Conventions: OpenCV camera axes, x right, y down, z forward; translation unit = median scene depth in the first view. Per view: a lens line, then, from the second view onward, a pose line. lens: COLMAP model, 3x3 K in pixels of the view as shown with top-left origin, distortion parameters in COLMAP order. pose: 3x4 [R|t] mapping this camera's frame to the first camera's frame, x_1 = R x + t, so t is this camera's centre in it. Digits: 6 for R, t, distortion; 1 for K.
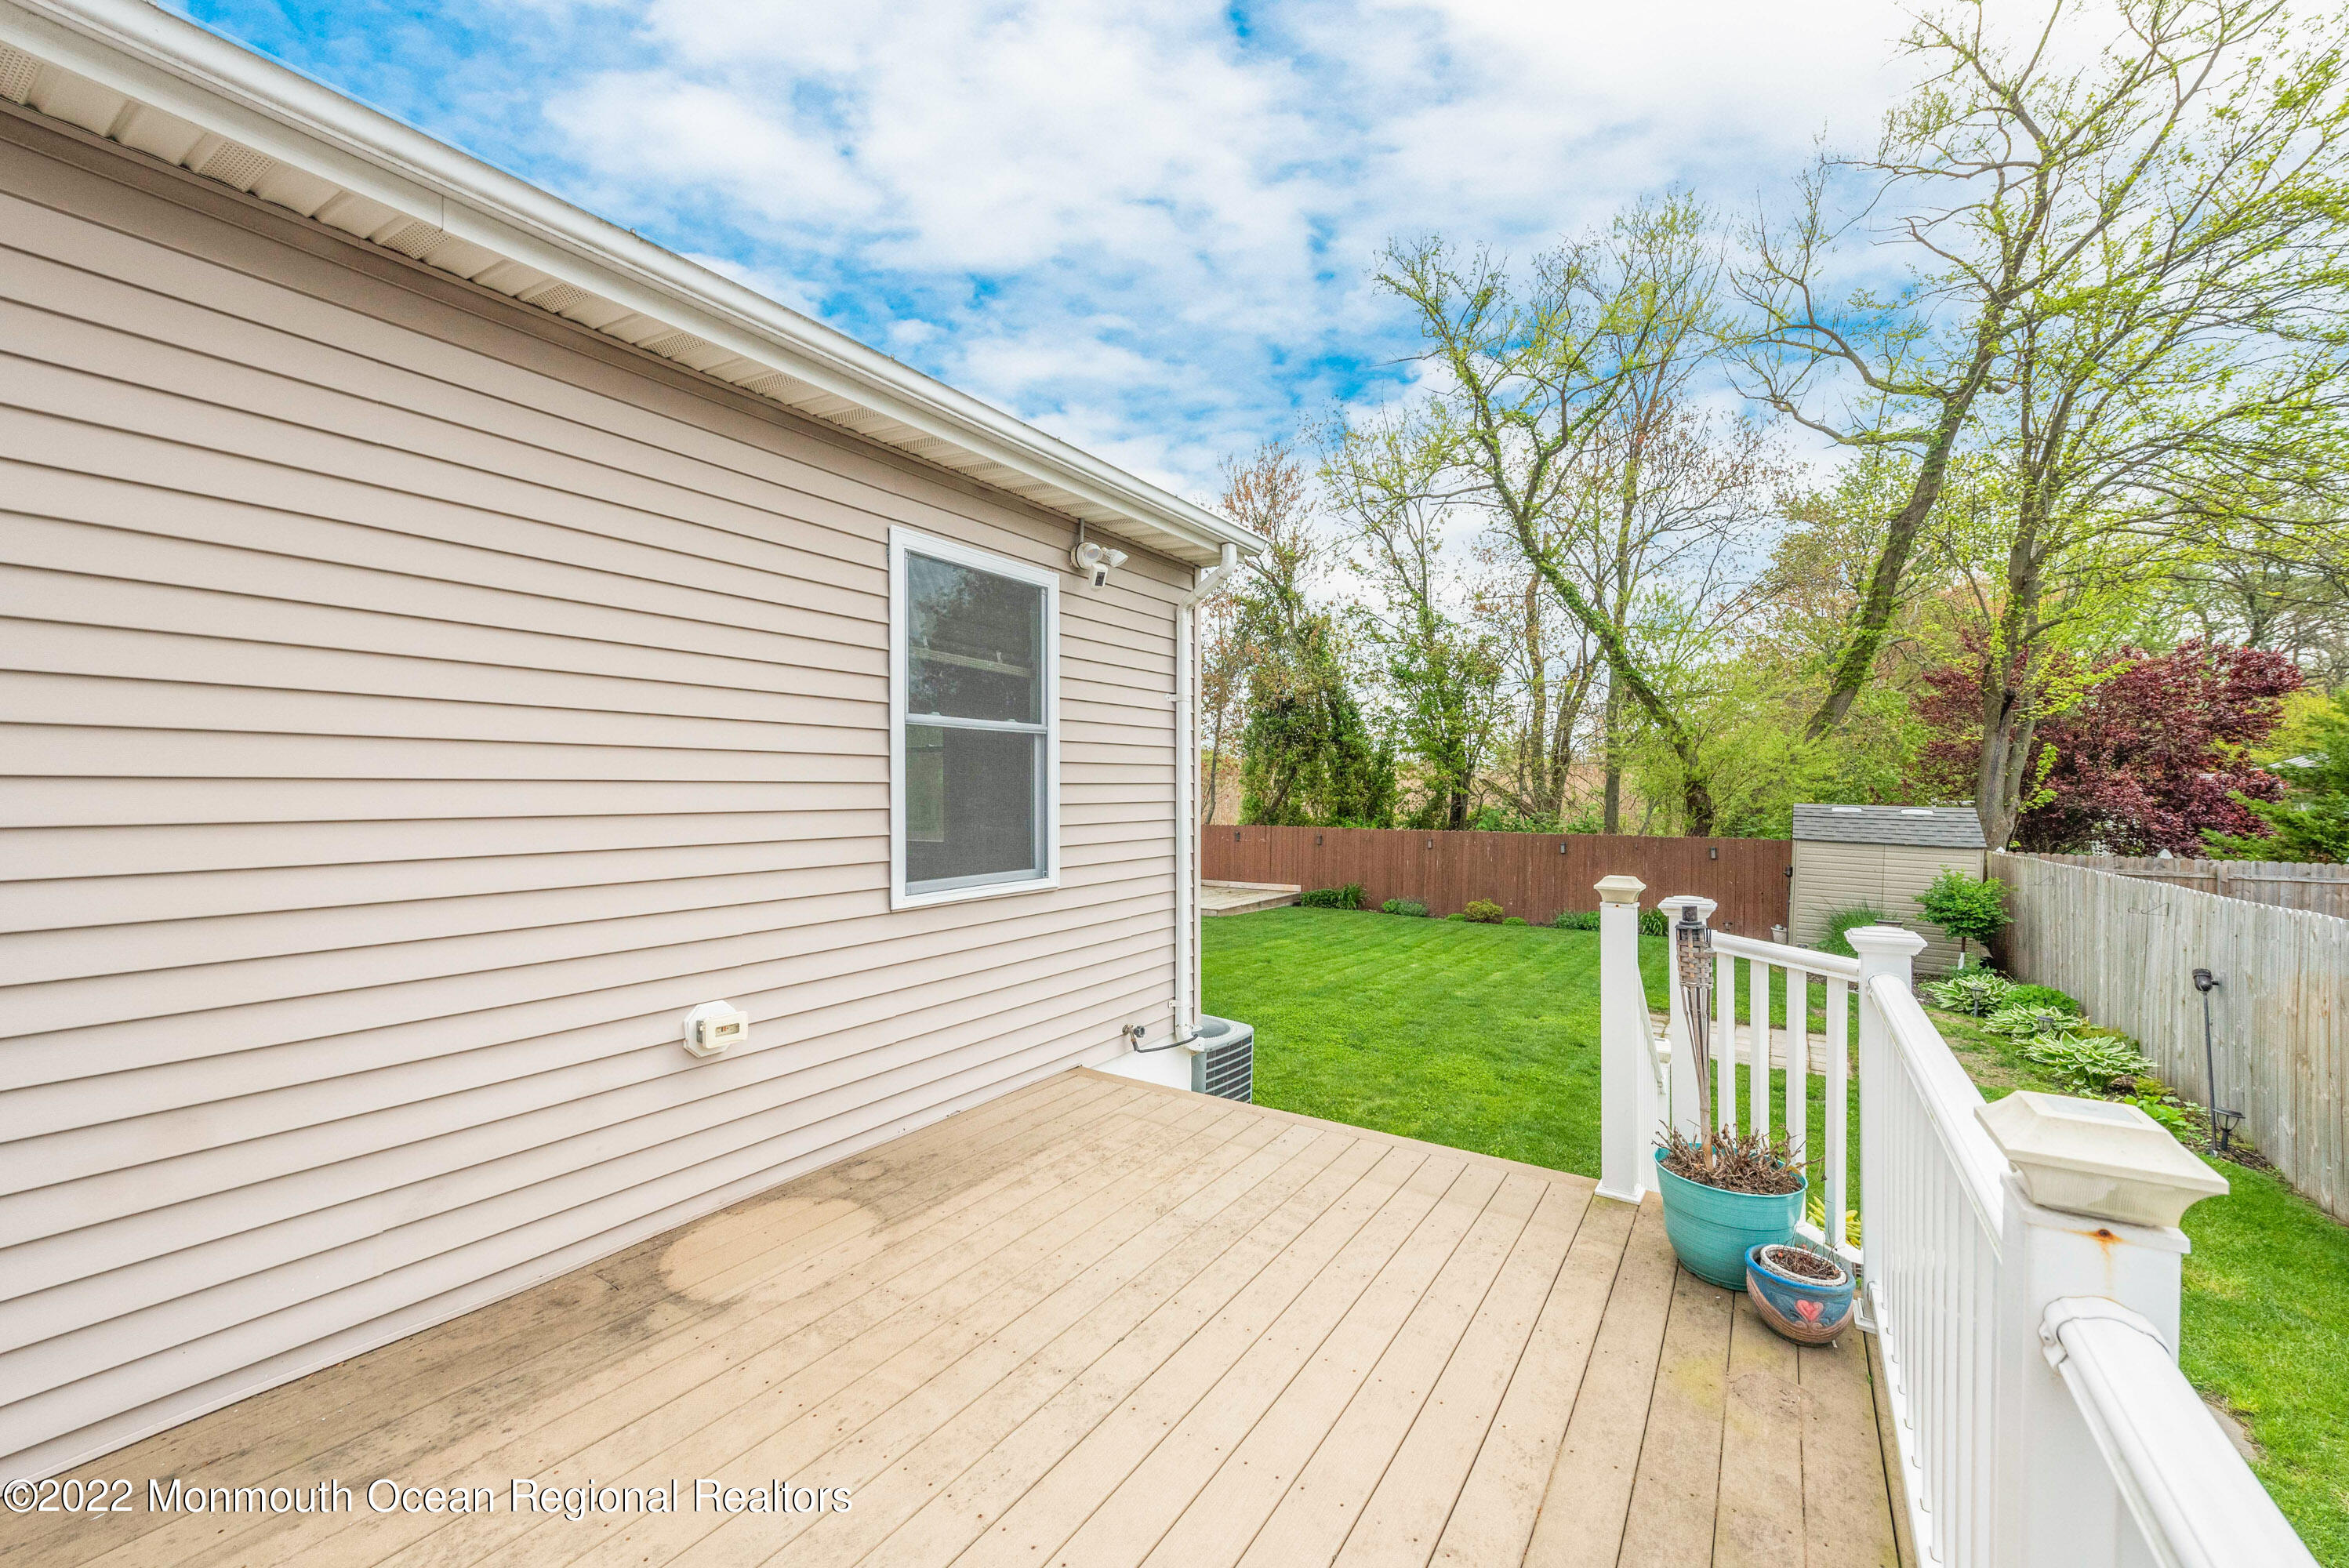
lens RADIAL K [[922.5, 0, 1175.4], [0, 922.5, 788.2], [0, 0, 1]] dist [0.009413, -0.001965]
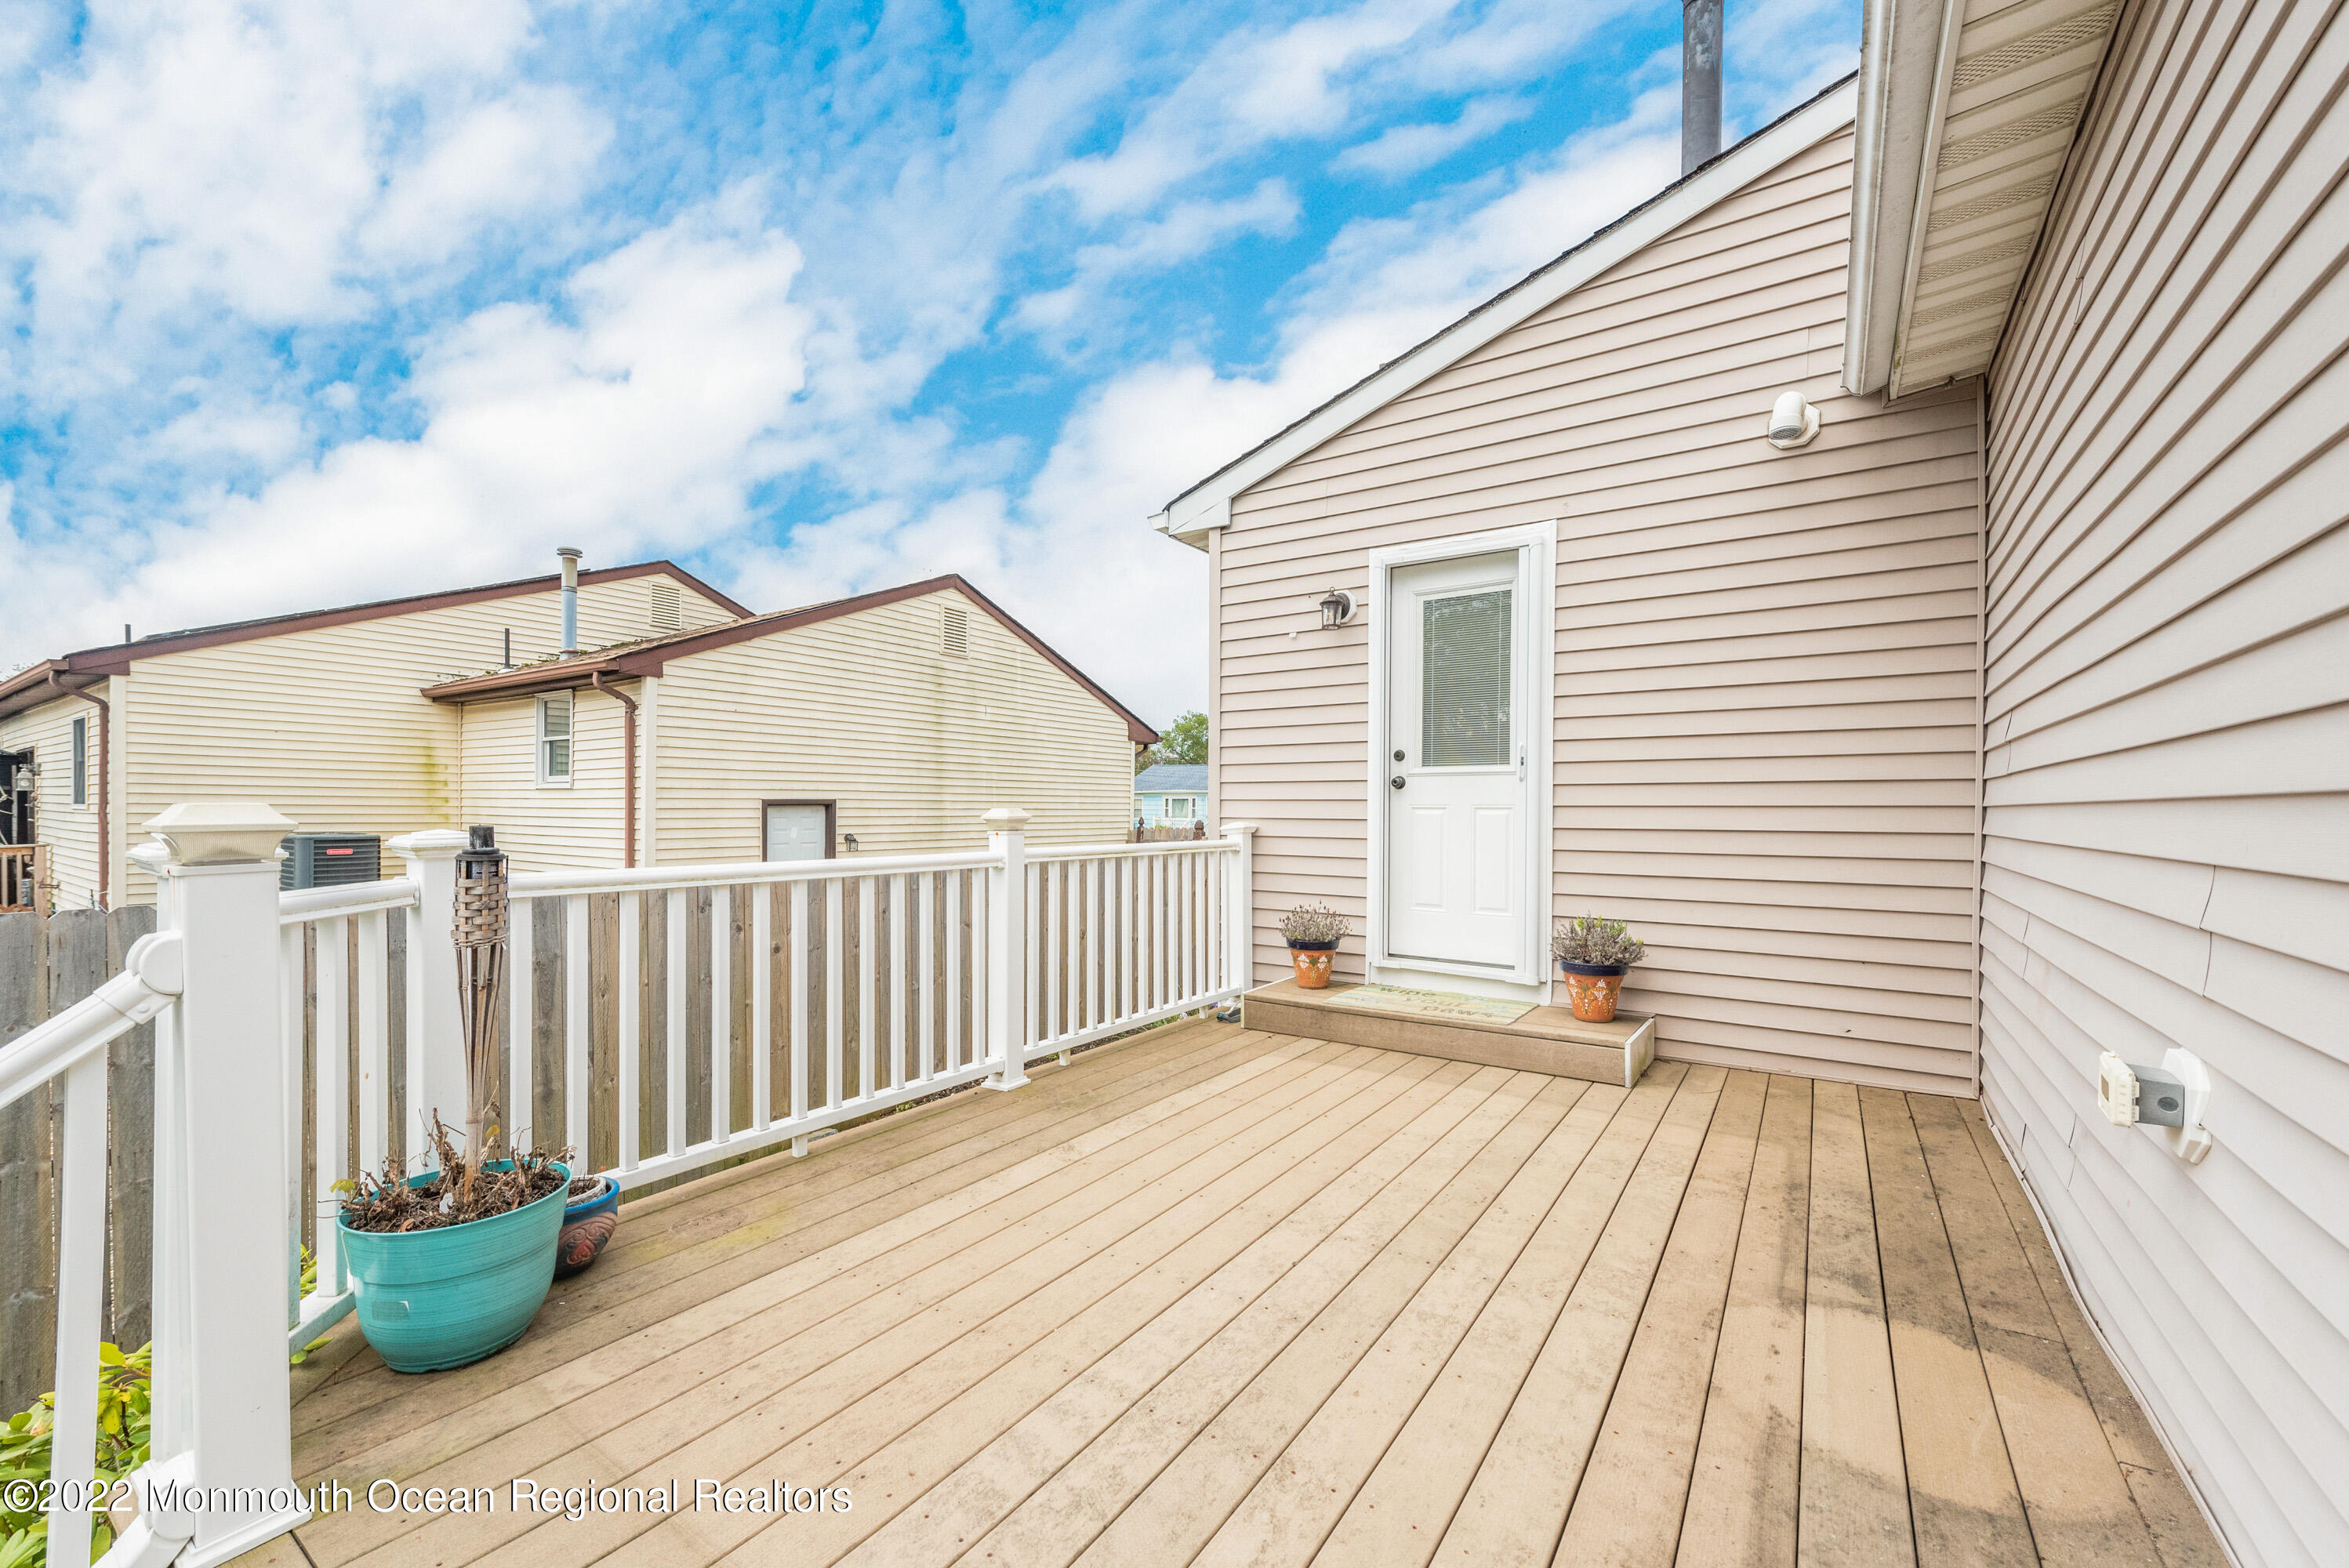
lens RADIAL K [[922.5, 0, 1174.1], [0, 922.5, 805.2], [0, 0, 1]] dist [0.009413, -0.001965]
pose [[-0.999539, -0.005666, 0.029823, 0.039180], [-0.005723, 0.999982, -0.001825, 0.125913], [-0.029812, -0.001995, -0.999554, 1.873145]]
